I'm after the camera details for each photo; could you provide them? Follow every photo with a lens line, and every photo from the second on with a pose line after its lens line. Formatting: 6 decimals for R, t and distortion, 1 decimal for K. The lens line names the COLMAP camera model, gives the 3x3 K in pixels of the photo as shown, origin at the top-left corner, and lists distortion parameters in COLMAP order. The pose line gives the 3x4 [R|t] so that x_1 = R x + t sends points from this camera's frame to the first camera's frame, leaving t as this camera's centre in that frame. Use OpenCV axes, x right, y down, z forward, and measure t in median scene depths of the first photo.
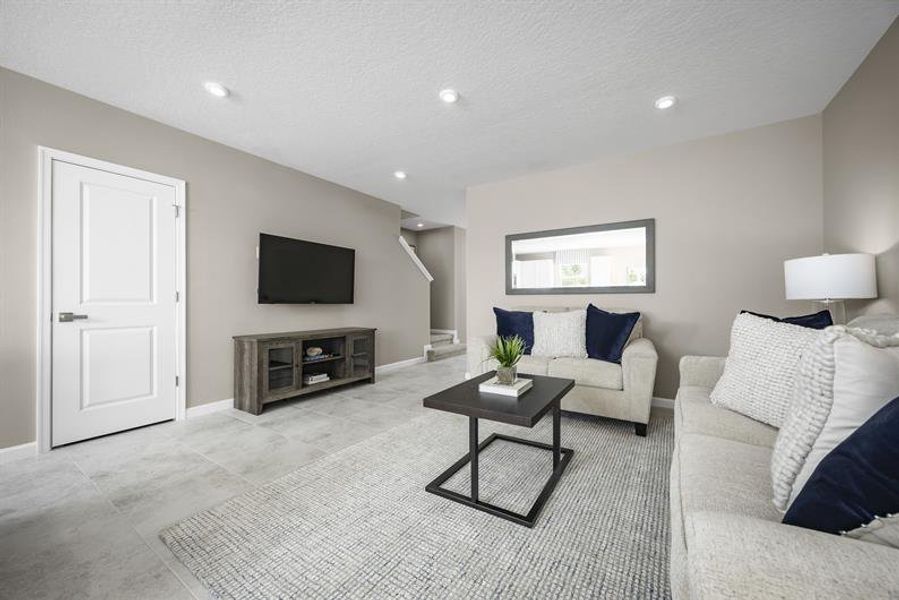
lens RADIAL K [[344.1, 0, 451.6], [0, 344.1, 299.0], [0, 0, 1]] dist [0.000803, 0.000052]
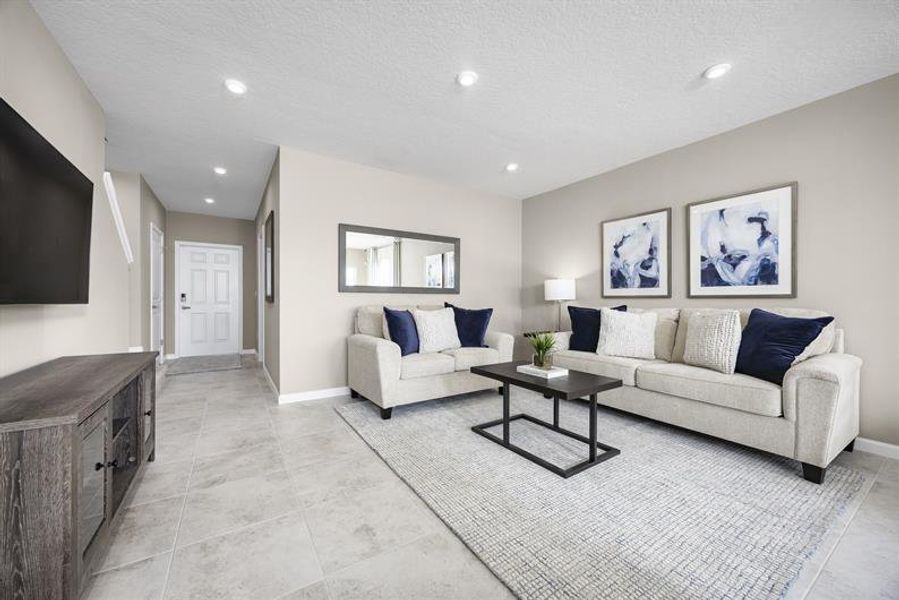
lens RADIAL K [[344.1, 0, 451.6], [0, 344.1, 299.0], [0, 0, 1]] dist [0.000803, 0.000052]
pose [[0.404713, 0.001097, 0.914443, -0.663758], [-0.015619, 0.999862, 0.005713, -0.005214], [-0.914310, -0.016595, 0.404674, 0.495340]]
